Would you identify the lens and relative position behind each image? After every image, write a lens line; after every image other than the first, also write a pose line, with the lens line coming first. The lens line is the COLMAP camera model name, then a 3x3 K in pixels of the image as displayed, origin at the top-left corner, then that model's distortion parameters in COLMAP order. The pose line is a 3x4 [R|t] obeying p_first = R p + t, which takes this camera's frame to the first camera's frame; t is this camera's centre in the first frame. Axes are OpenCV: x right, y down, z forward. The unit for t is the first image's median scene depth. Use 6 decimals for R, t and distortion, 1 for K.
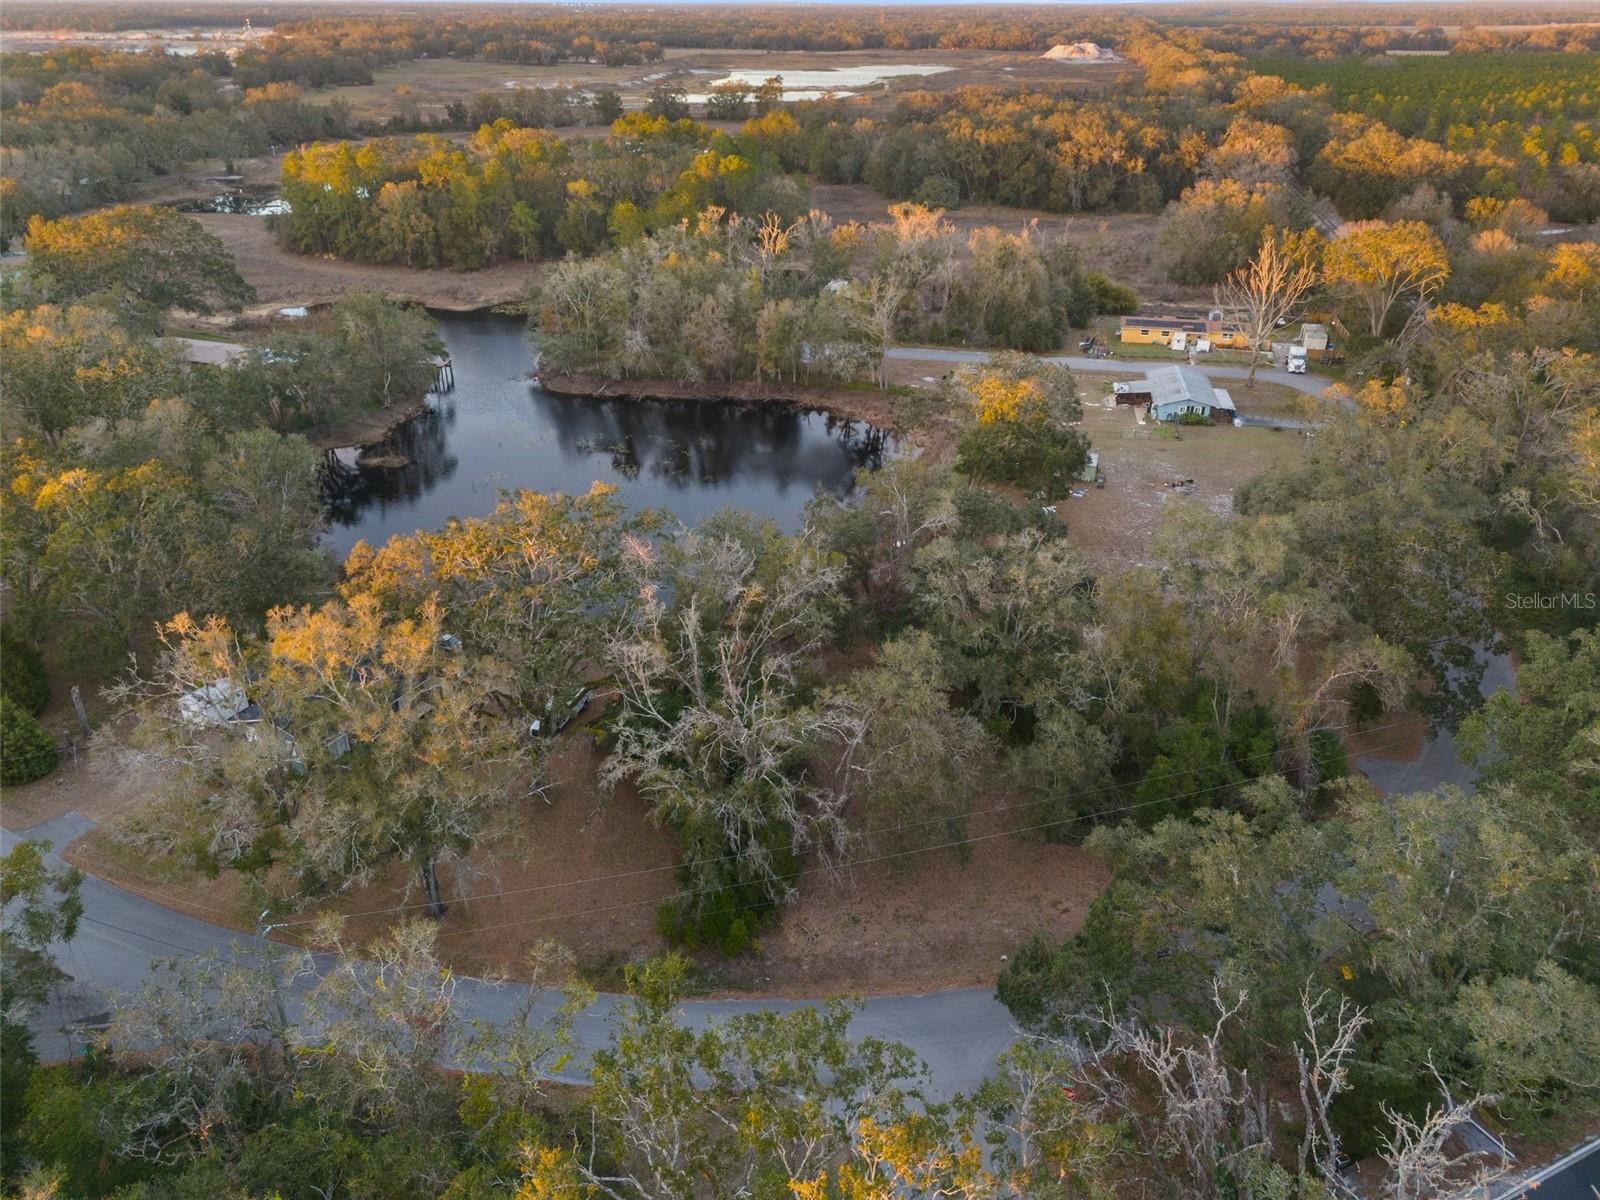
lens RADIAL K [[1134.8, 0, 797.4], [0, 1134.8, 567.6], [0, 0, 1]] dist [0.071935, -0.052763]
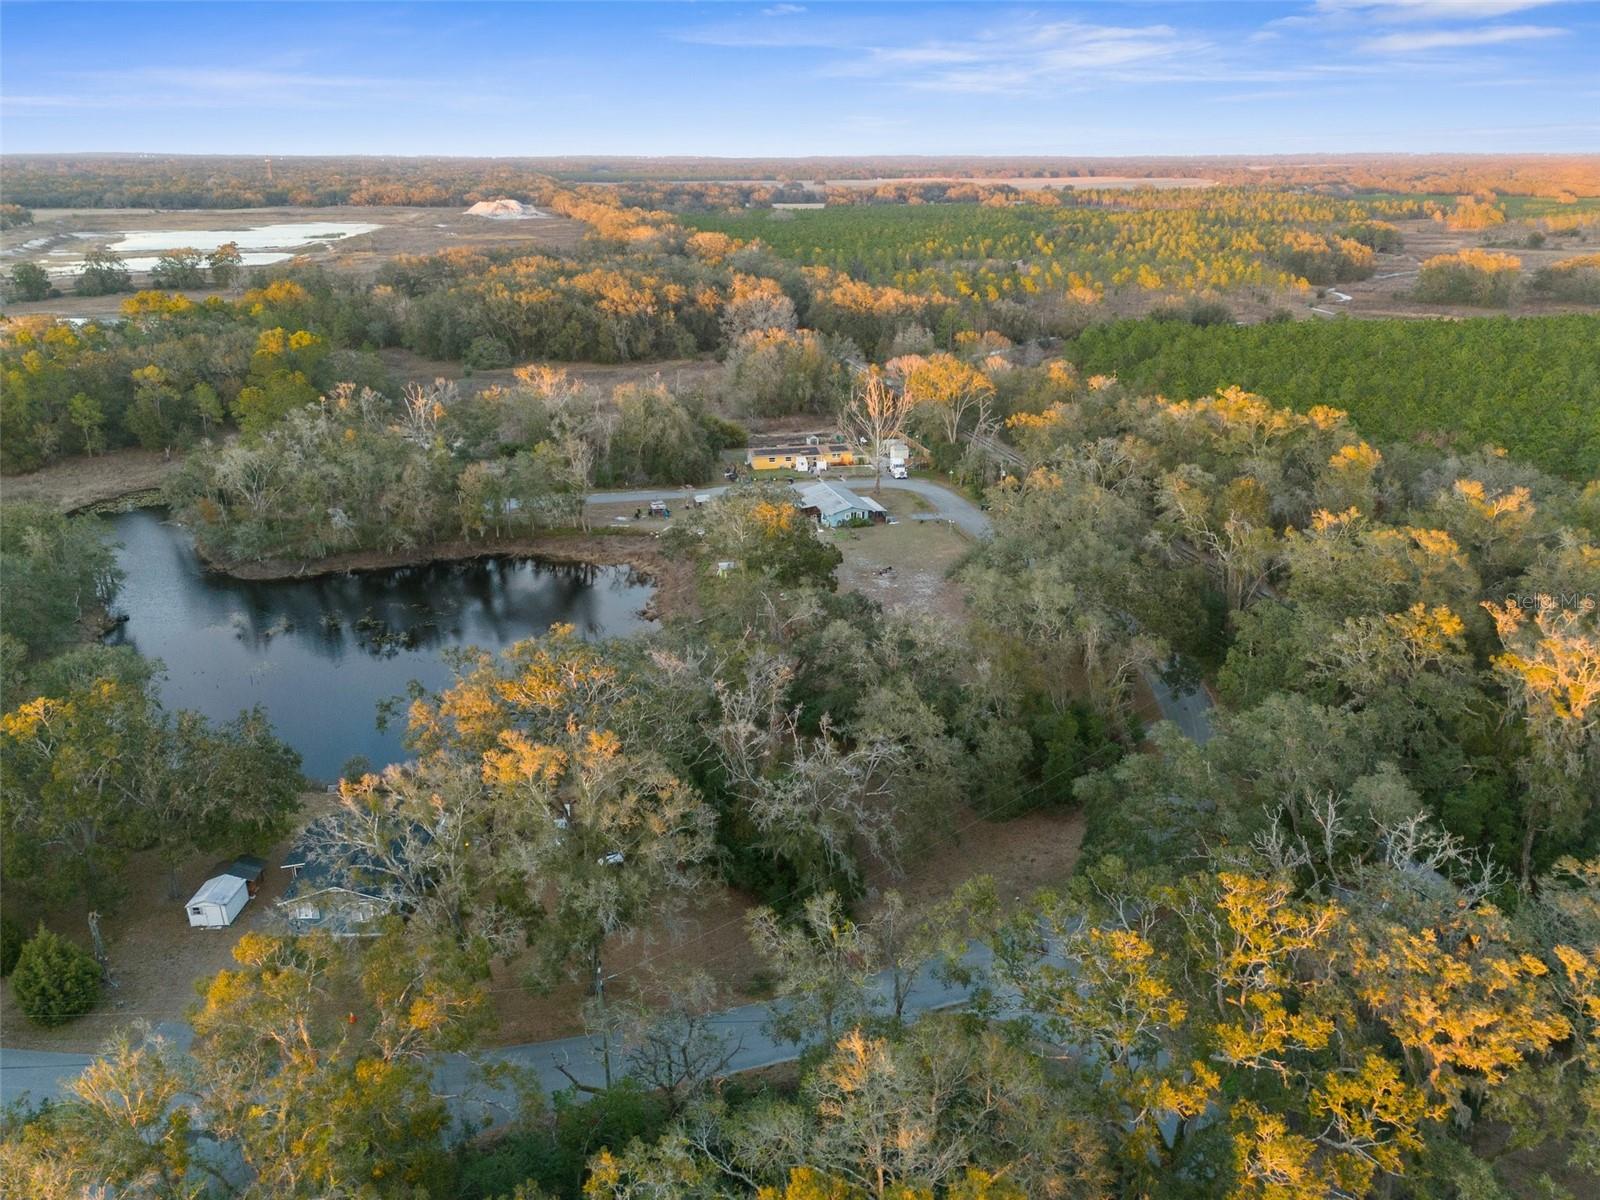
lens RADIAL K [[1134.8, 0, 797.4], [0, 1134.8, 567.6], [0, 0, 1]] dist [0.071935, -0.052763]
pose [[0.913555, -0.142520, 0.380926, -0.129340], [0.188089, 0.978467, -0.085001, 0.005611], [-0.360609, 0.149301, 0.920690, -0.058660]]
